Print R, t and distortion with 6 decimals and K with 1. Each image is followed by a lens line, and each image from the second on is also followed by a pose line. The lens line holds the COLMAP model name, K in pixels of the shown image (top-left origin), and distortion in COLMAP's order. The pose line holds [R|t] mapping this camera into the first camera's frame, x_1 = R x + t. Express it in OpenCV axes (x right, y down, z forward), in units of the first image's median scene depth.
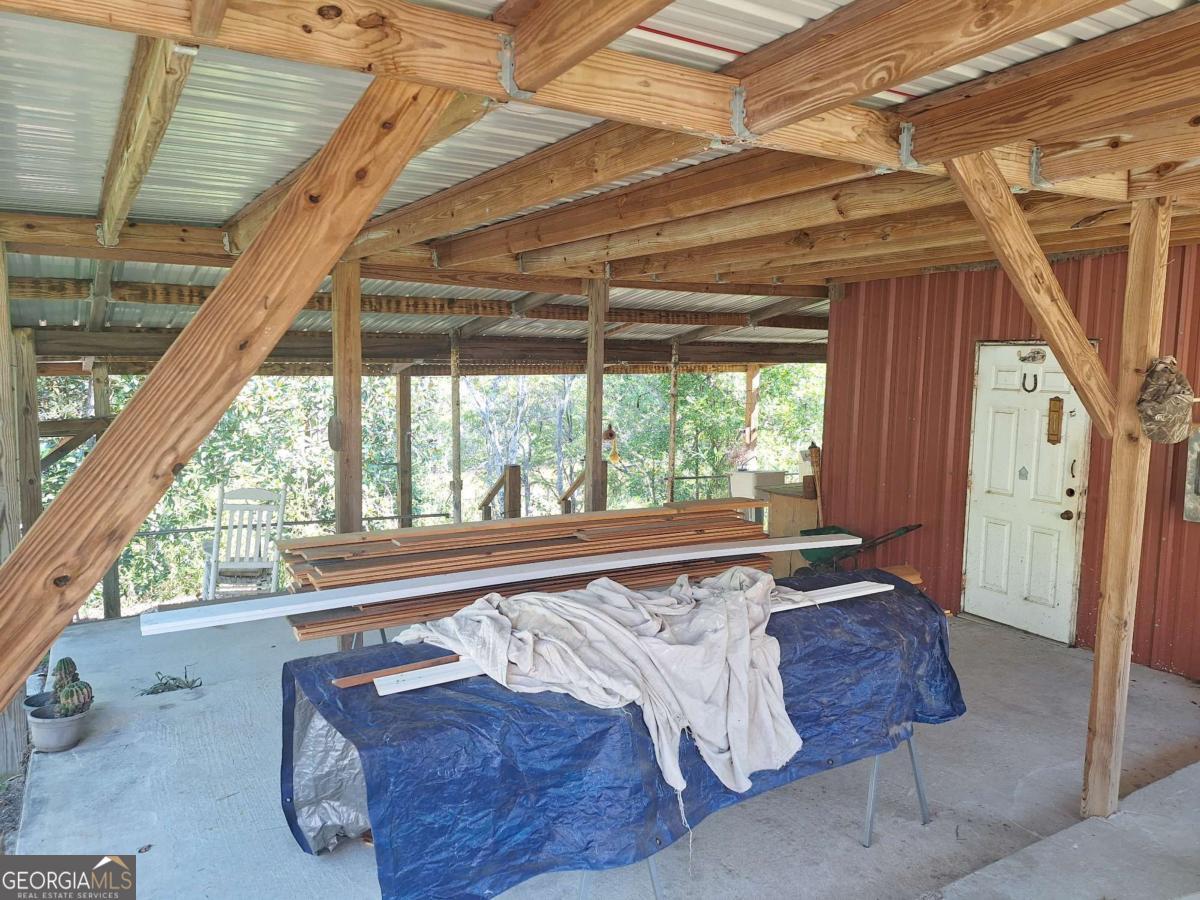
lens RADIAL K [[823.8, 0, 594.8], [0, 823.8, 431.3], [0, 0, 1]] dist [0.072593, -0.073756]
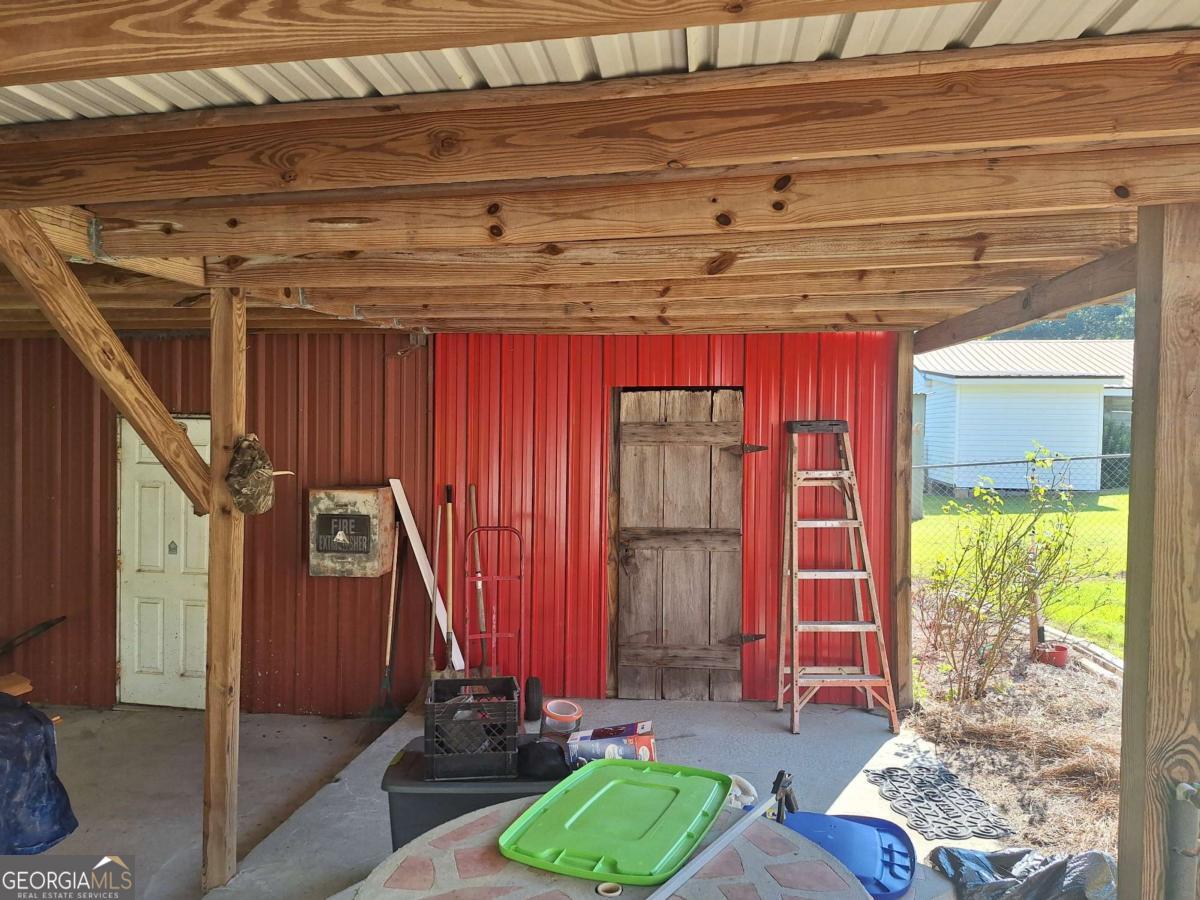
lens RADIAL K [[823.8, 0, 595.3], [0, 823.8, 447.4], [0, 0, 1]] dist [0.072593, -0.073756]
pose [[0.656883, -0.015468, 0.753834, 0.162809], [0.059057, 0.997773, -0.030989, -0.012473], [-0.751676, 0.064875, 0.656334, -0.043483]]
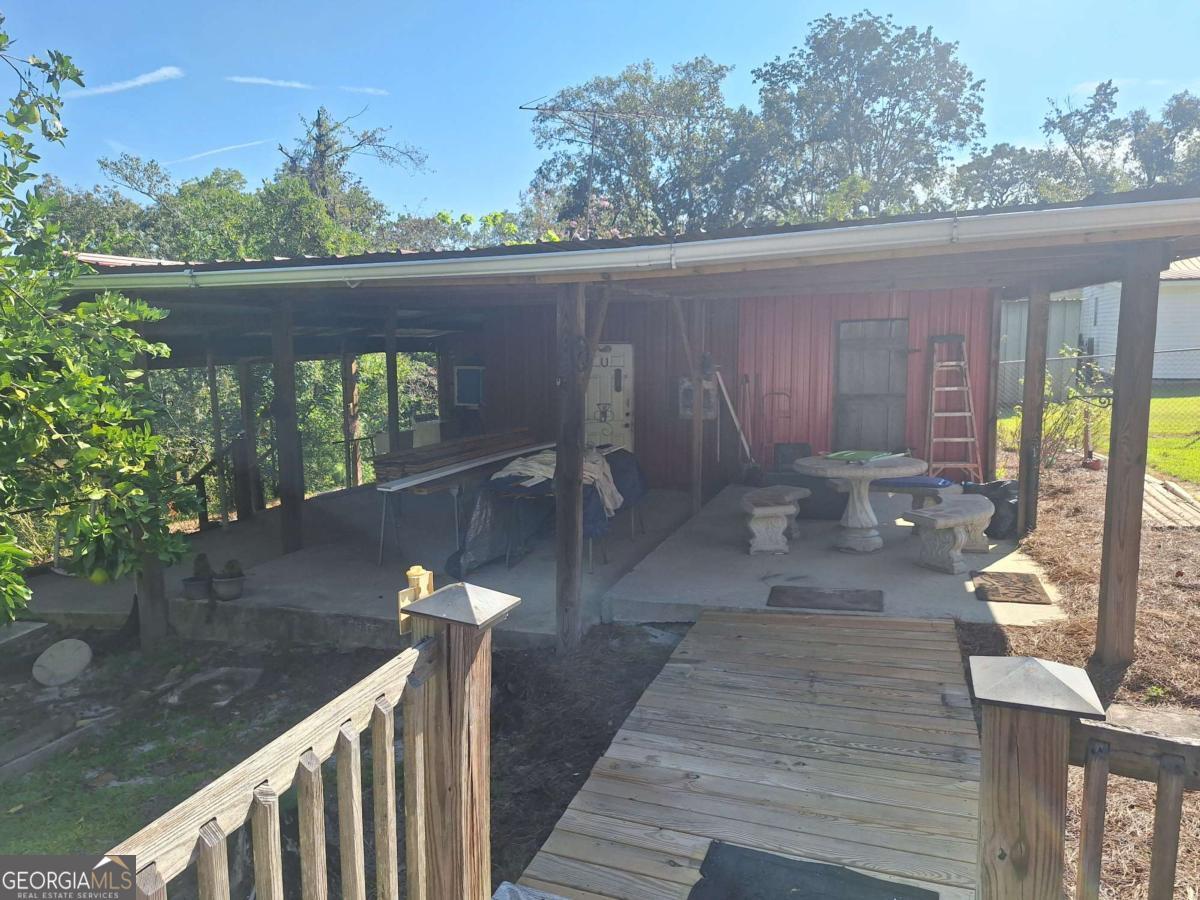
lens RADIAL K [[823.8, 0, 602.0], [0, 823.8, 449.4], [0, 0, 1]] dist [0.072593, -0.073756]
pose [[0.769768, -0.100605, 0.630346, -1.010250], [0.071525, 0.994877, 0.071439, 0.011637], [-0.634304, -0.009906, 0.773020, -0.713798]]
